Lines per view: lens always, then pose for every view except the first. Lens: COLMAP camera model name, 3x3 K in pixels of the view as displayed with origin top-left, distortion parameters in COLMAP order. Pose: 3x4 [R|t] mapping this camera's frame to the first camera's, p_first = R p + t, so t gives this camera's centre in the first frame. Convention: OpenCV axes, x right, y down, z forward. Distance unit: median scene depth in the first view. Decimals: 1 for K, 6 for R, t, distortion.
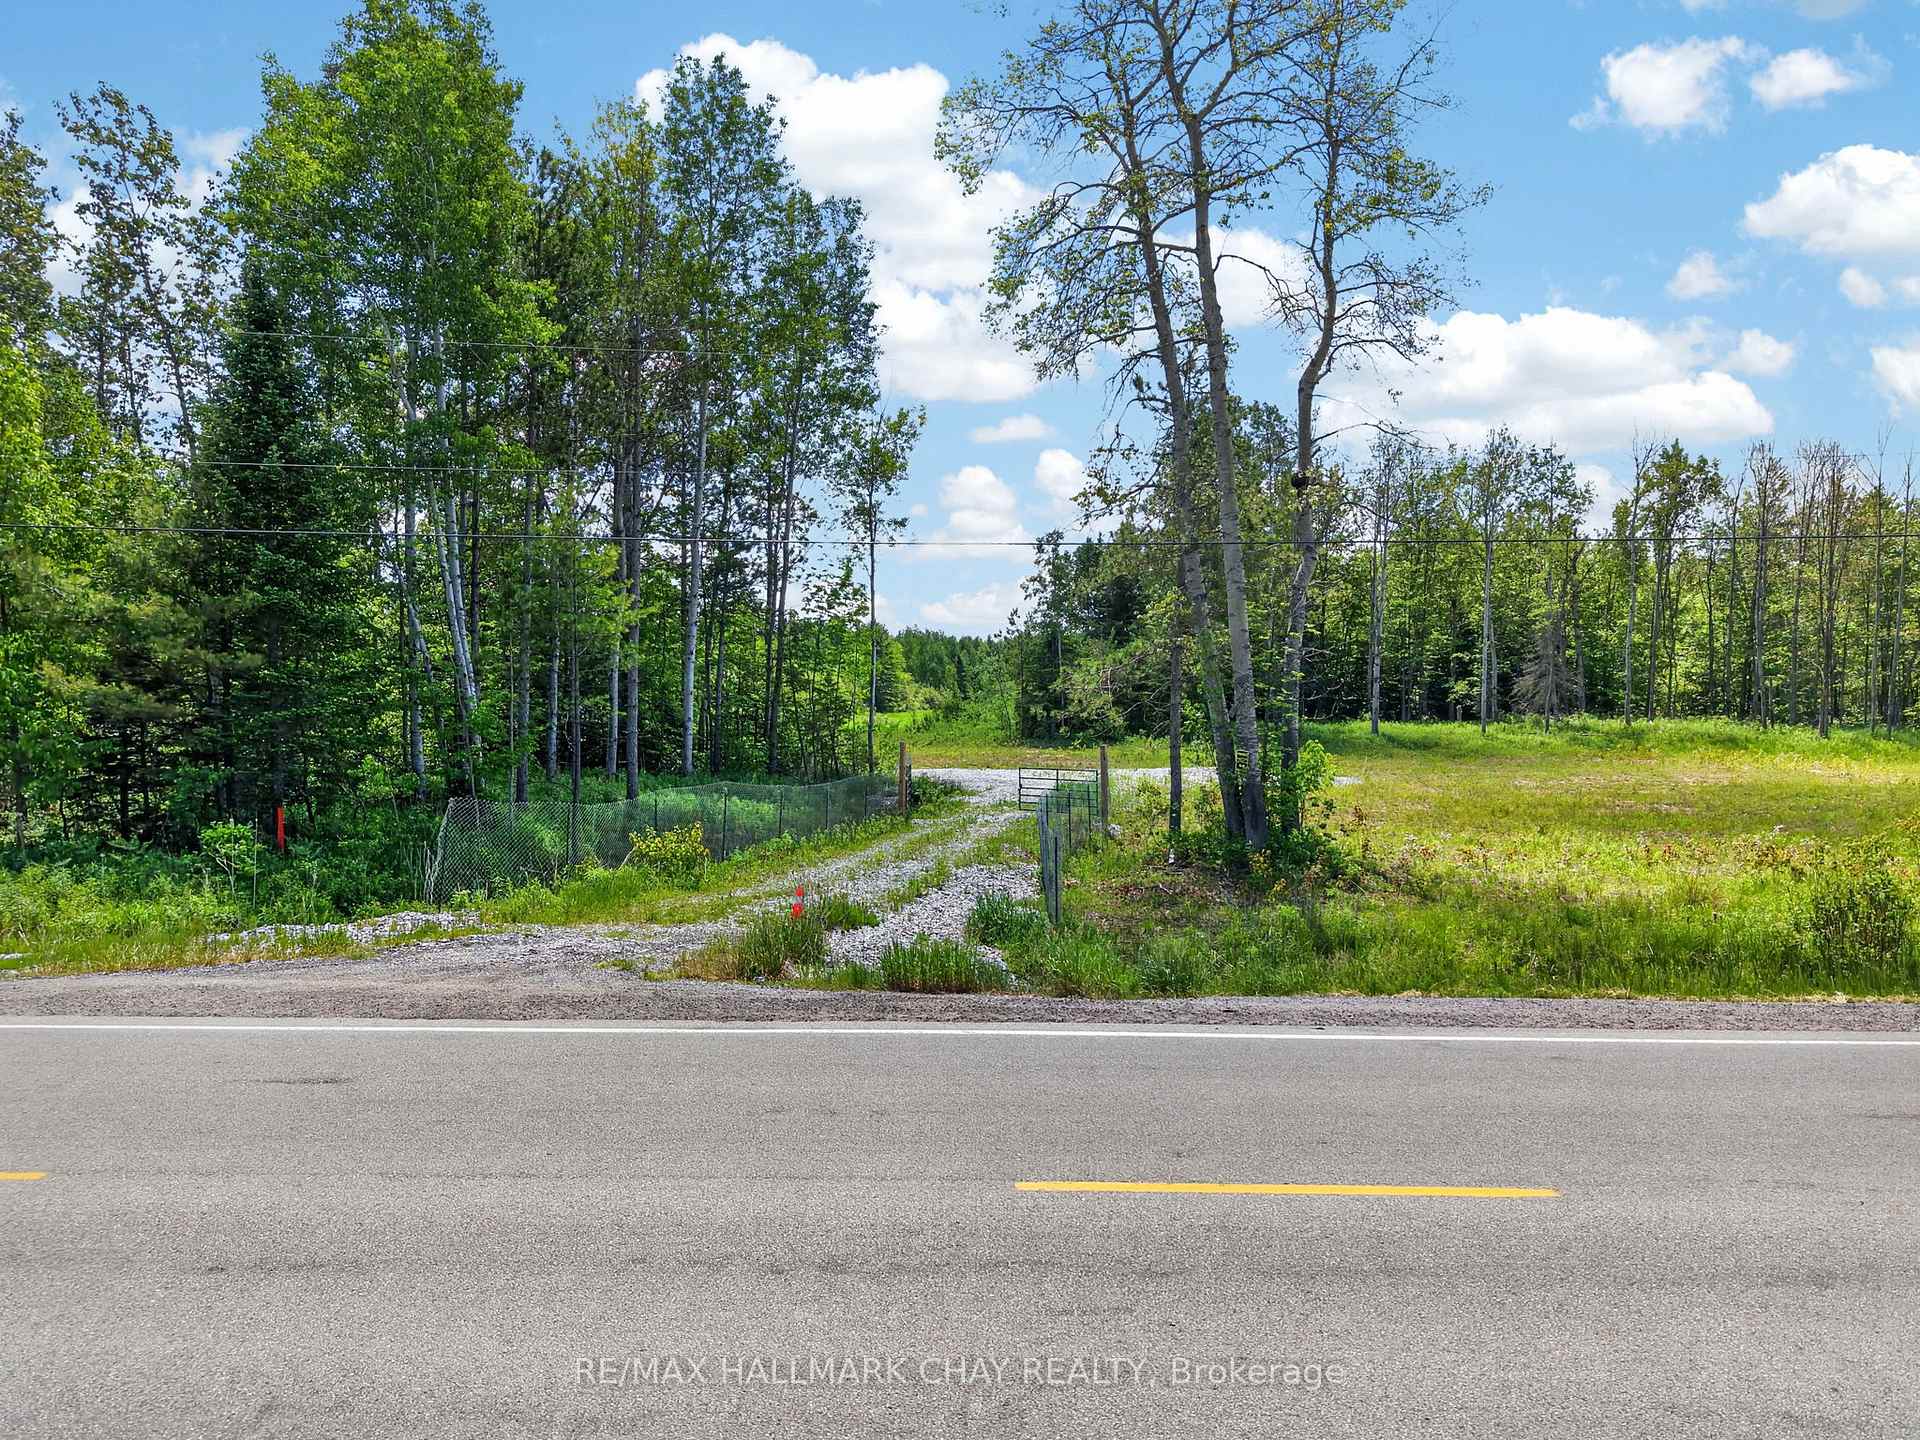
lens RADIAL K [[1287.2, 0, 948.1], [0, 1287.2, 717.3], [0, 0, 1]] dist [0.009456, -0.007144]
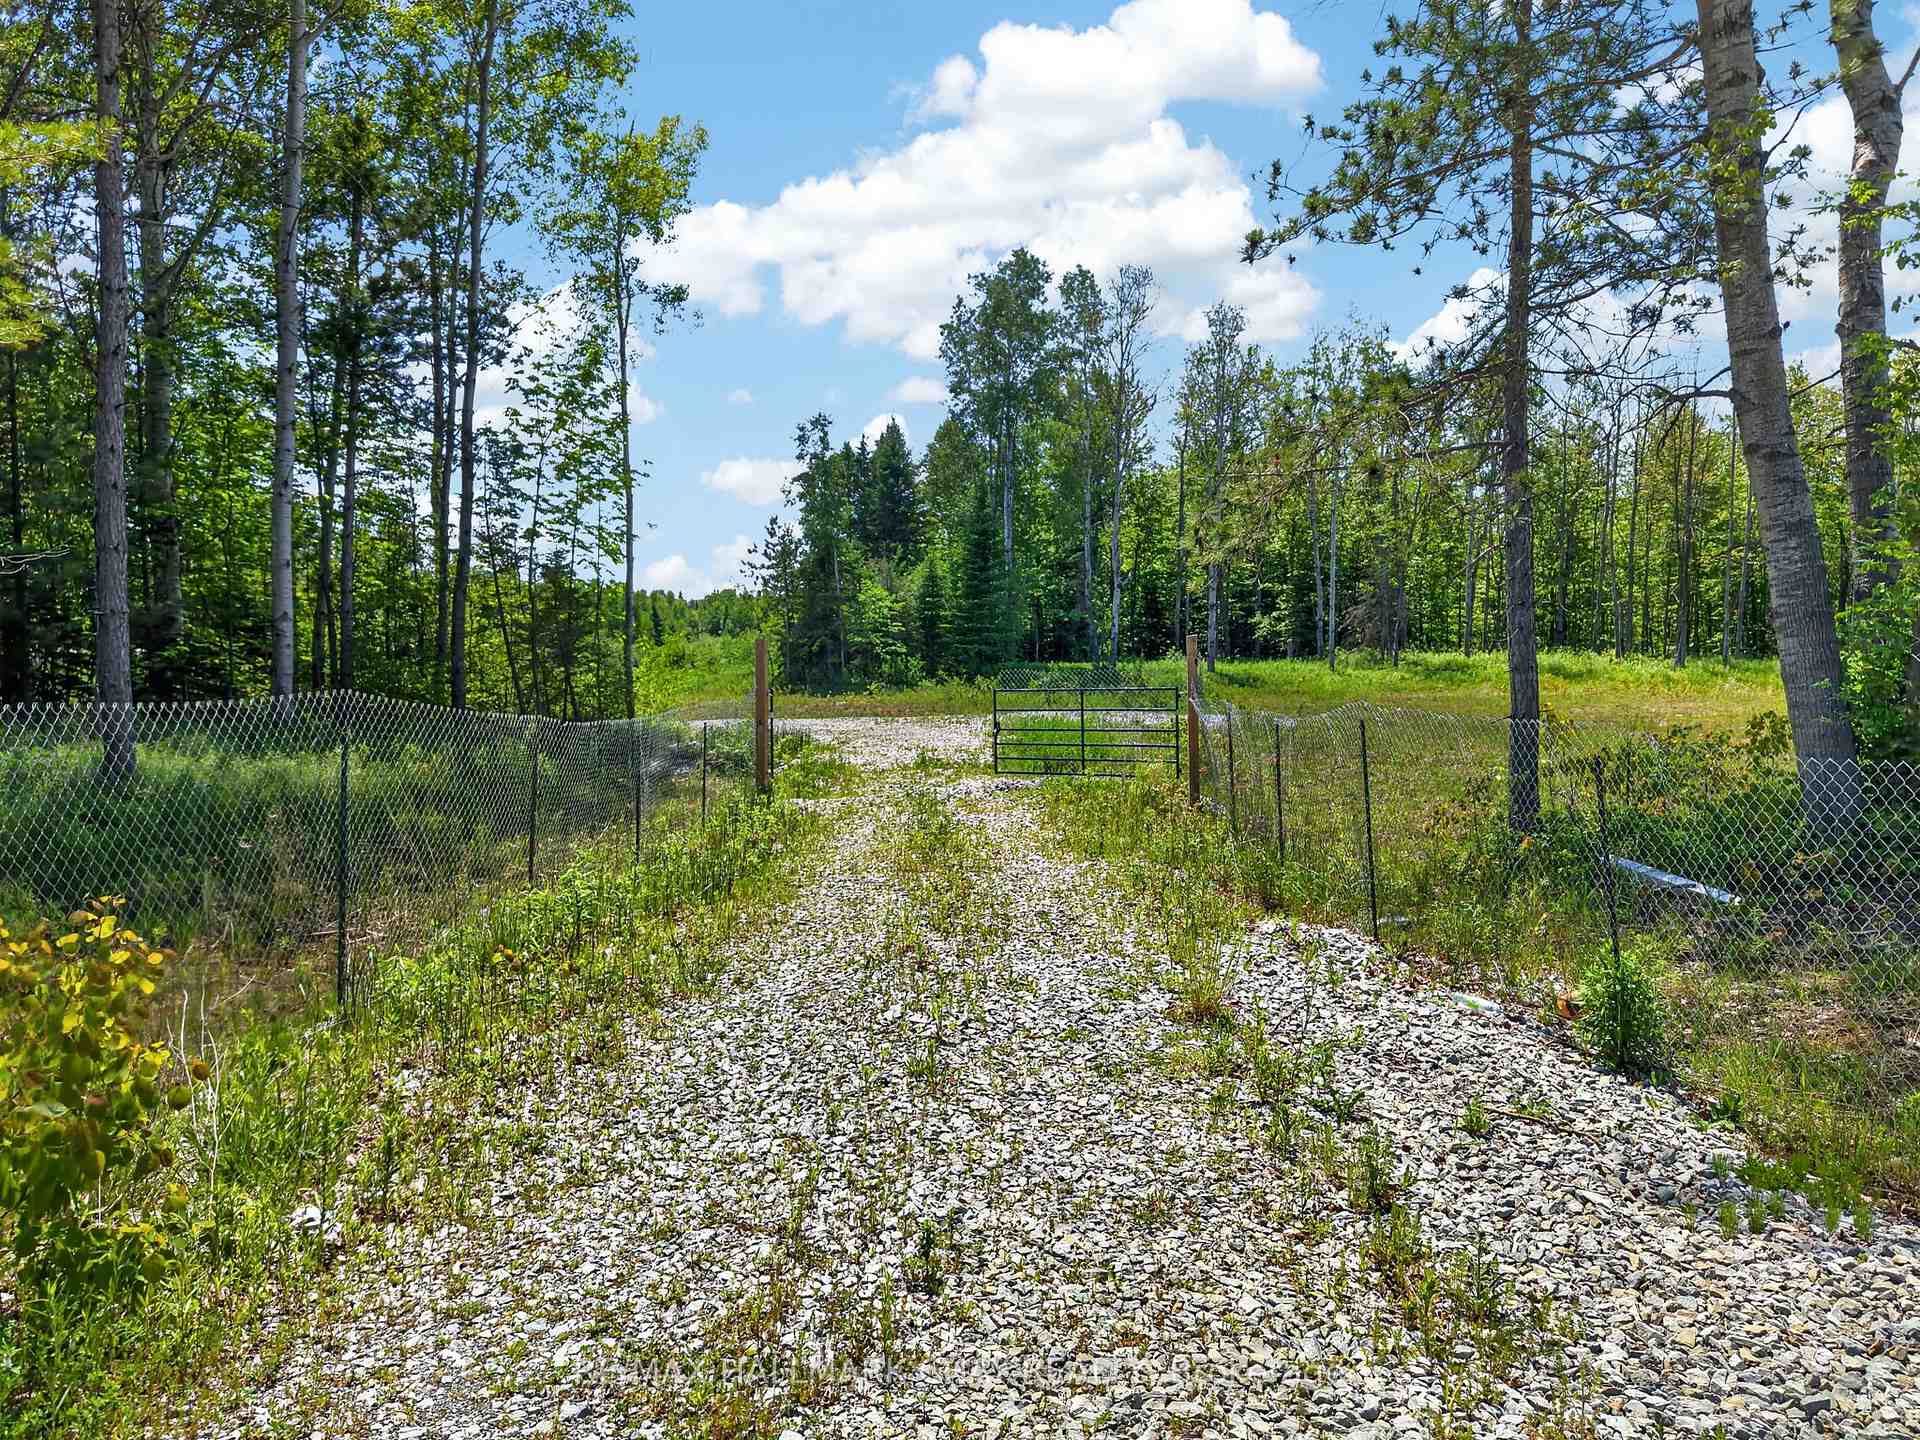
lens RADIAL K [[1287.2, 0, 946.8], [0, 1287.2, 719.6], [0, 0, 1]] dist [0.009456, -0.007144]
pose [[0.969710, -0.022160, 0.243251, -0.049942], [0.015629, 0.999465, 0.028745, 0.021859], [-0.243758, -0.024072, 0.969537, 0.307067]]
